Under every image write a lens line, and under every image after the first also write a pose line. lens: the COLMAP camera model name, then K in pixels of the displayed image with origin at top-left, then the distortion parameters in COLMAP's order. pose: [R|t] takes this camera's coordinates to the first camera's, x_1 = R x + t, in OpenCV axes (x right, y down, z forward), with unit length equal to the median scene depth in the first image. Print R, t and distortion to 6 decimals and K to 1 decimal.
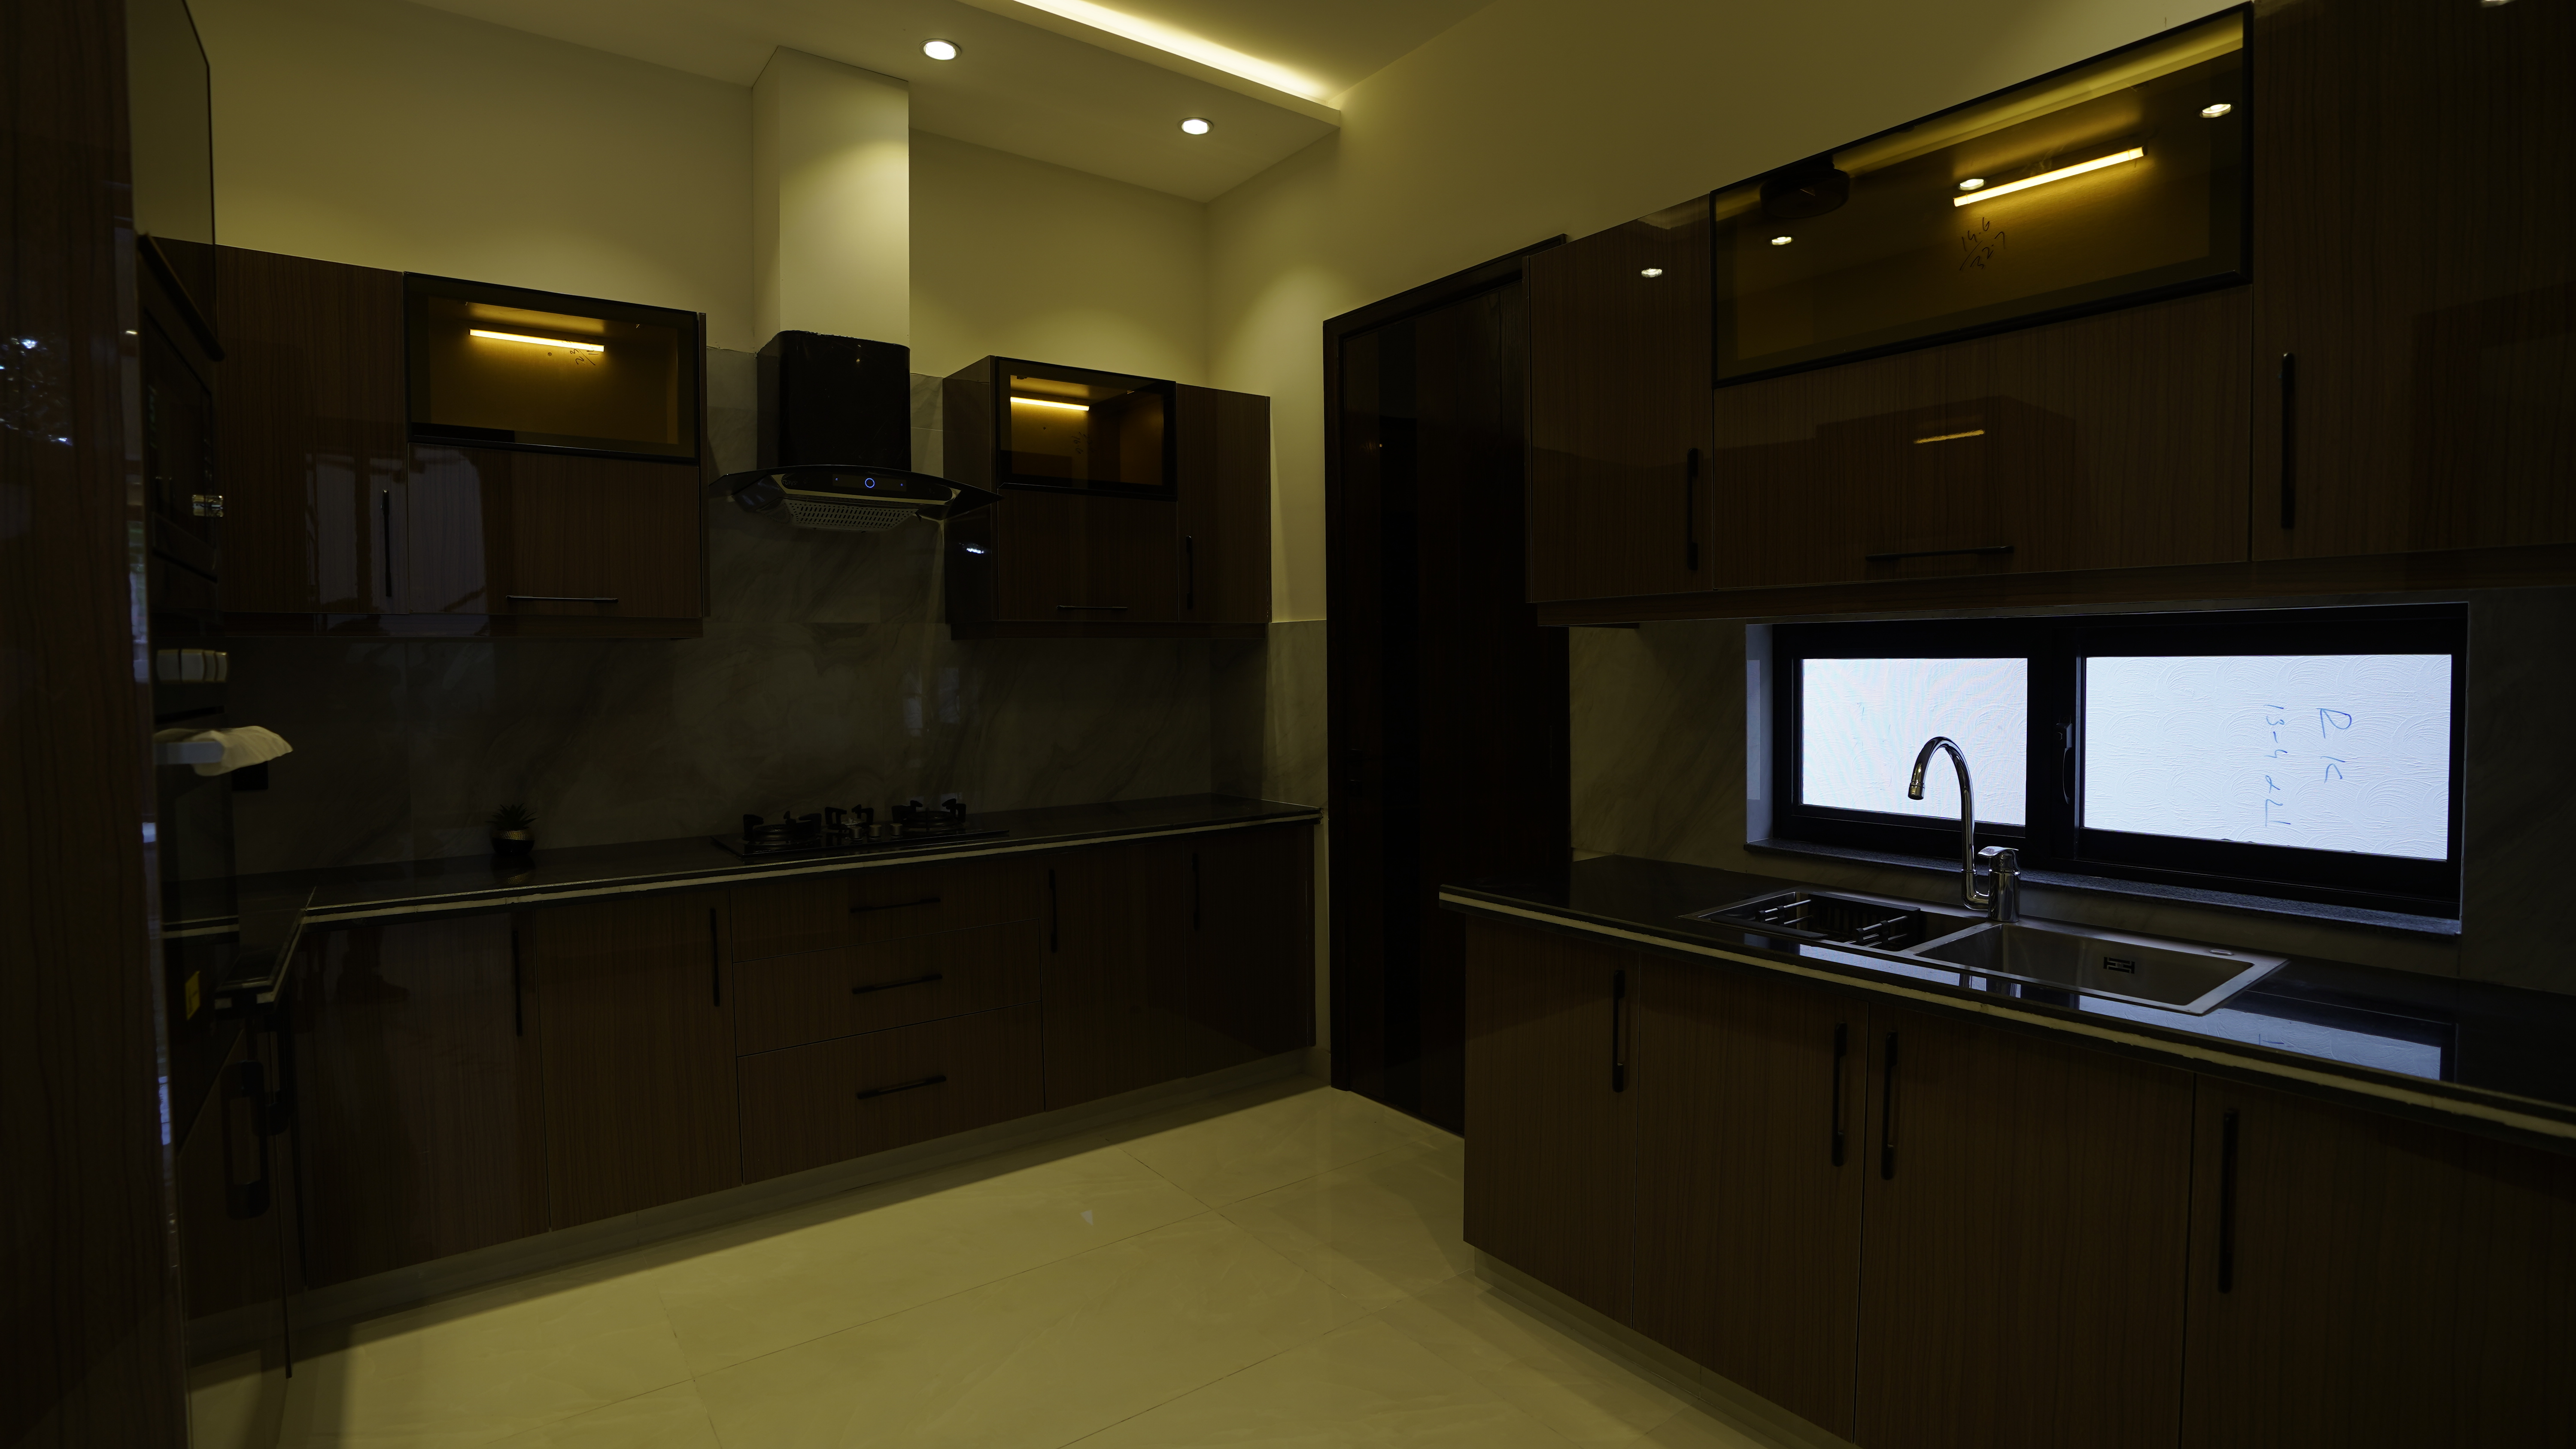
lens RADIAL K [[1198.6, 0, 1278.3], [0, 1198.6, 709.2], [0, 0, 1]] dist [-0.077787, 0.031844]
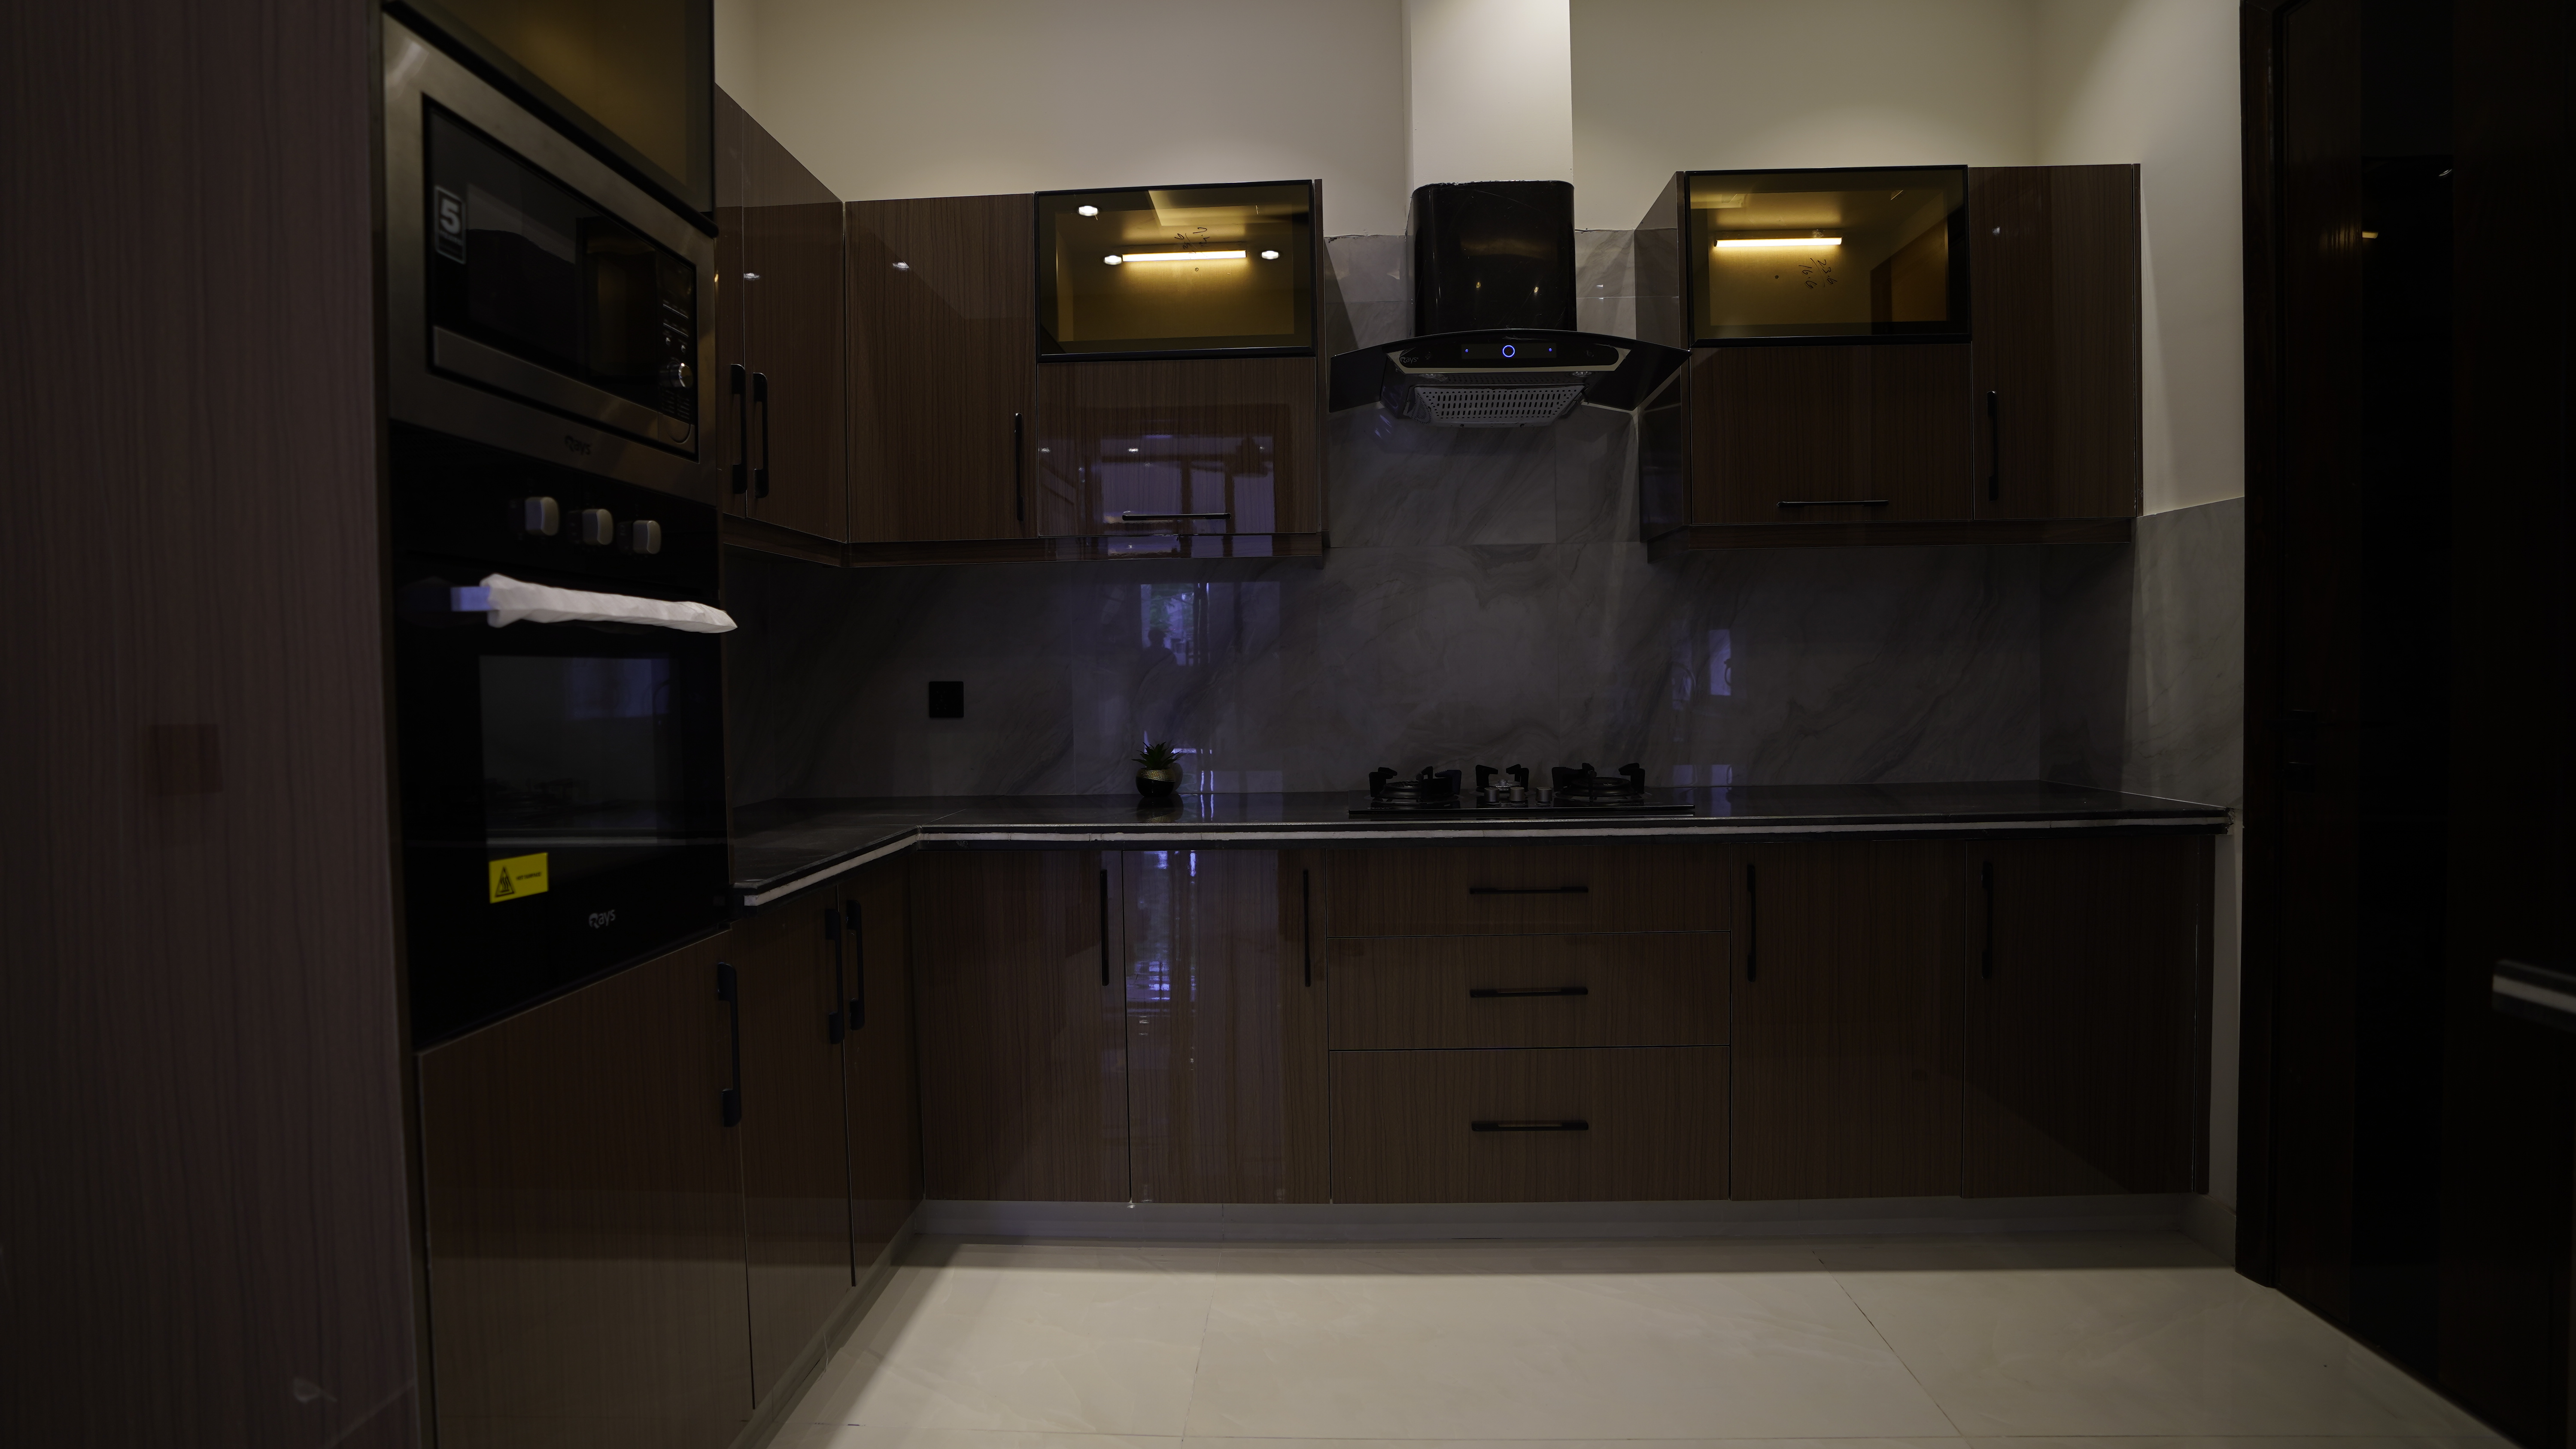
lens RADIAL K [[1198.6, 0, 1278.3], [0, 1198.6, 709.2], [0, 0, 1]] dist [-0.077787, 0.031844]
pose [[0.771154, 0.015158, -0.636468, 0.037010], [-0.016083, 0.999861, 0.004325, 0.039511], [0.636445, 0.006901, 0.771291, 0.251600]]
